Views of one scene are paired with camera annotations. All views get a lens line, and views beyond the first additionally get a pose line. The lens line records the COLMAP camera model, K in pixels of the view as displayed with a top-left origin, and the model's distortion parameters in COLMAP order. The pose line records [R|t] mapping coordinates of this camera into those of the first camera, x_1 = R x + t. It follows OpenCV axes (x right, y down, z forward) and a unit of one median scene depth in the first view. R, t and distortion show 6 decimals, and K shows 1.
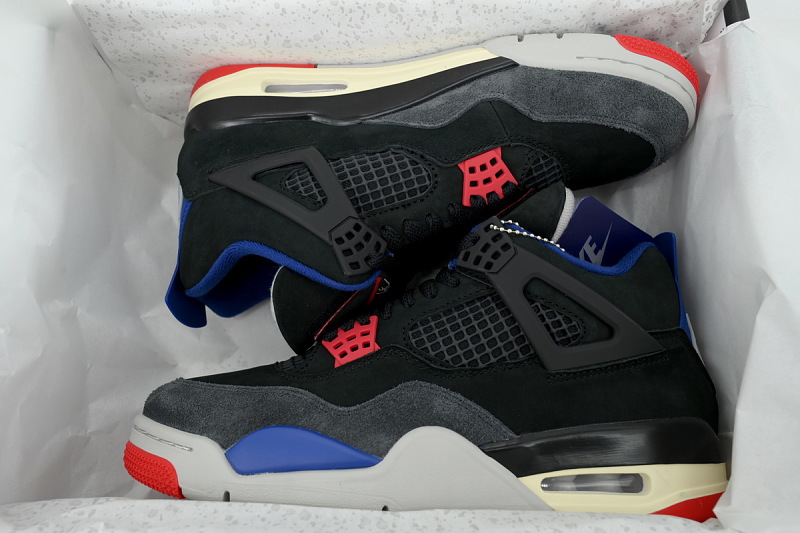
lens RADIAL K [[545.1, 0, 398.9], [0, 545.1, 267.5], [0, 0, 1]] dist [-0.011071, -0.000606]
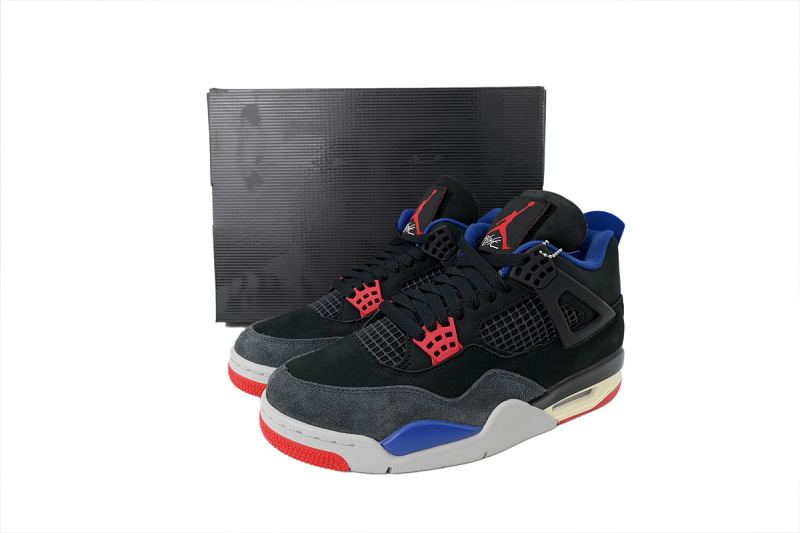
lens RADIAL K [[545.1, 0, 399.3], [0, 545.1, 270.3], [0, 0, 1]] dist [-0.011071, -0.000606]
pose [[0.910513, -0.126210, 0.393746, -0.695340], [-0.098551, 0.858589, 0.503103, -0.692846], [-0.401563, -0.496886, 0.769319, 0.093369]]
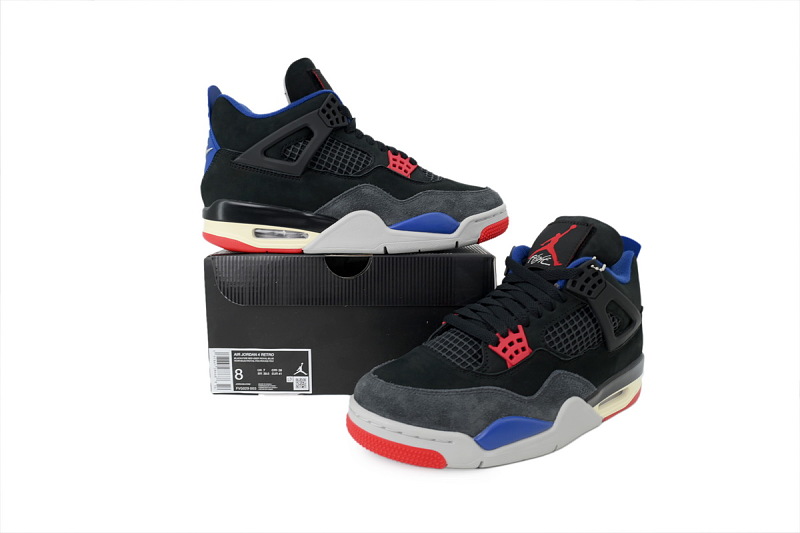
lens RADIAL K [[545.1, 0, 400.7], [0, 545.1, 265.8], [0, 0, 1]] dist [-0.011071, -0.000606]
pose [[0.843220, -0.099716, 0.528240, -1.137888], [-0.150578, 0.899496, 0.410163, -0.646438], [-0.516050, -0.425399, 0.743457, 0.136418]]
